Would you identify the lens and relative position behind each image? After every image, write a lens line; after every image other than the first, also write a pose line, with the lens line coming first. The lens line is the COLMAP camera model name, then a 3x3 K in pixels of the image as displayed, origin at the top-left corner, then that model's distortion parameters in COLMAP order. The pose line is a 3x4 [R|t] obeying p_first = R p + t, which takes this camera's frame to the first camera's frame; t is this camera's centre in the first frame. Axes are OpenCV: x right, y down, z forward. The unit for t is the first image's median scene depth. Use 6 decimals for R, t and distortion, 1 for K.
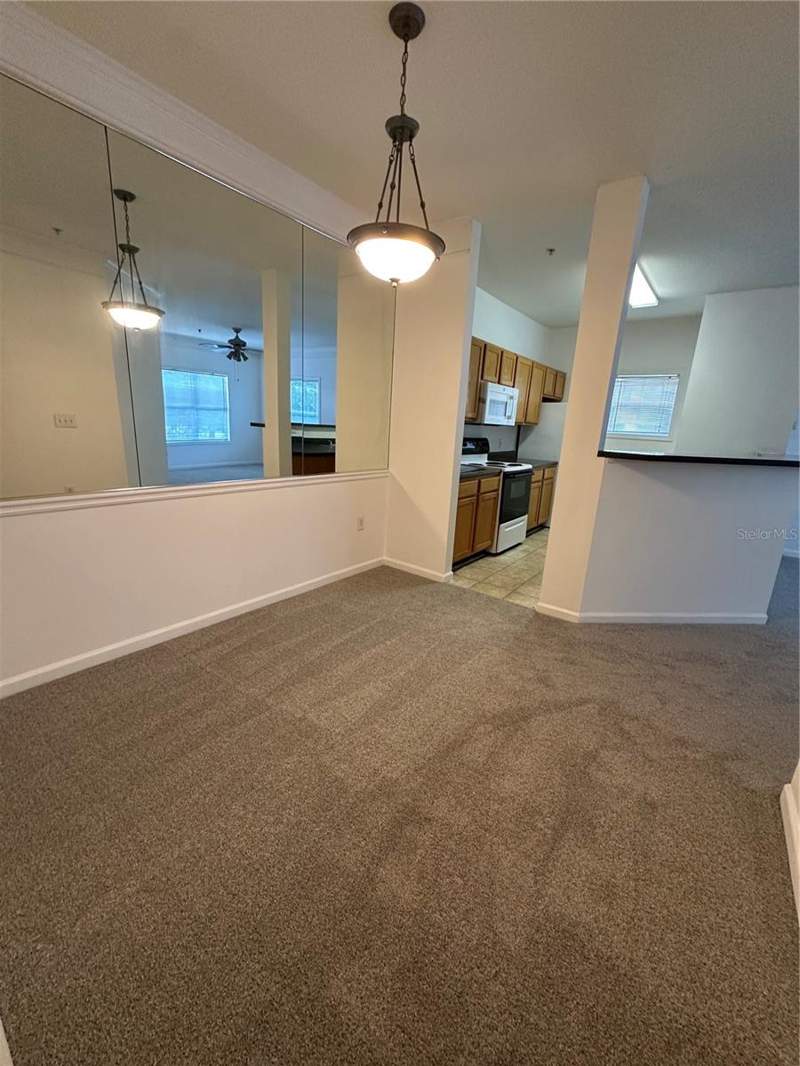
lens RADIAL K [[425.7, 0, 400.0], [0, 425.7, 533.0], [0, 0, 1]] dist [-0.002390, -0.000032]
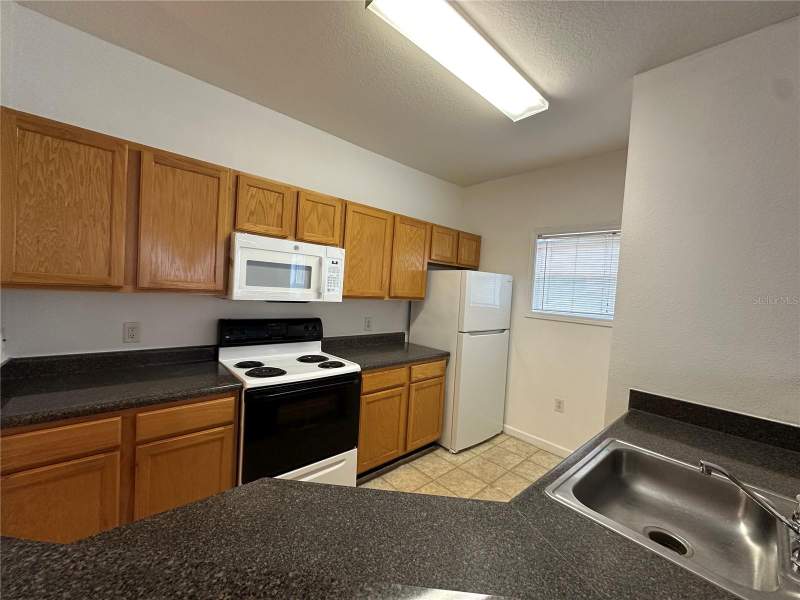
lens RADIAL K [[319.5, 0, 400.0], [0, 319.5, 300.0], [0, 0, 1]] dist [-0.002390, -0.000032]
pose [[0.983225, 0.016888, -0.181611, 0.447668], [-0.056795, 0.974549, -0.216859, -0.154802], [0.173327, 0.223536, 0.959161, 0.547429]]
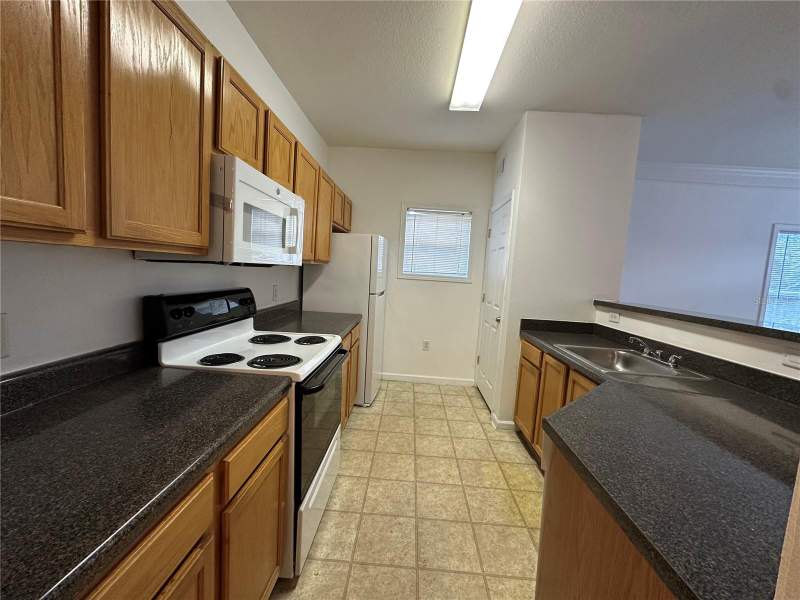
lens RADIAL K [[319.5, 0, 400.0], [0, 319.5, 300.0], [0, 0, 1]] dist [-0.002390, -0.000032]
pose [[0.819375, -0.052346, 0.570863, 0.138121], [0.123148, 0.988646, -0.086101, -0.159778], [-0.559875, 0.140850, 0.816518, 0.607785]]
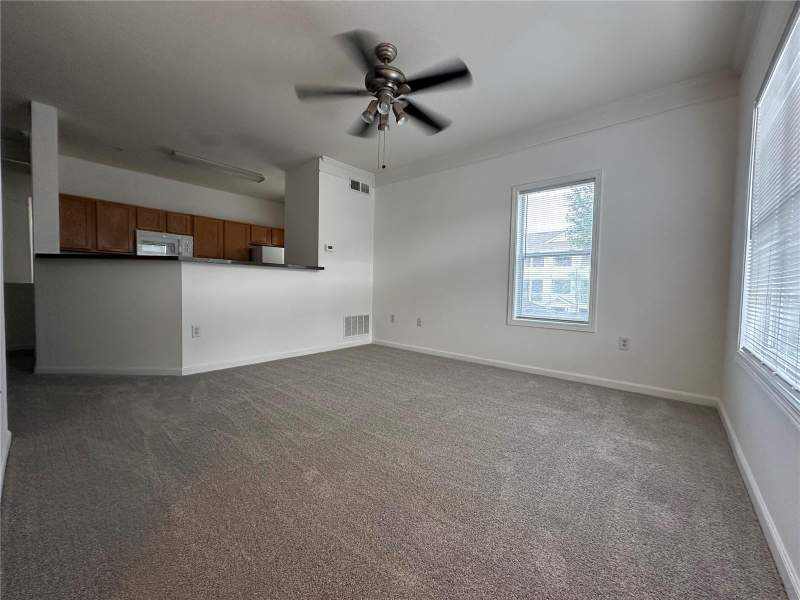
lens RADIAL K [[319.5, 0, 400.0], [0, 319.5, 300.0], [0, 0, 1]] dist [-0.002390, -0.000032]
pose [[0.997833, -0.031838, -0.057589, 1.054742], [0.018720, 0.976345, -0.215408, 0.139913], [0.063085, 0.213863, 0.974824, -0.009585]]
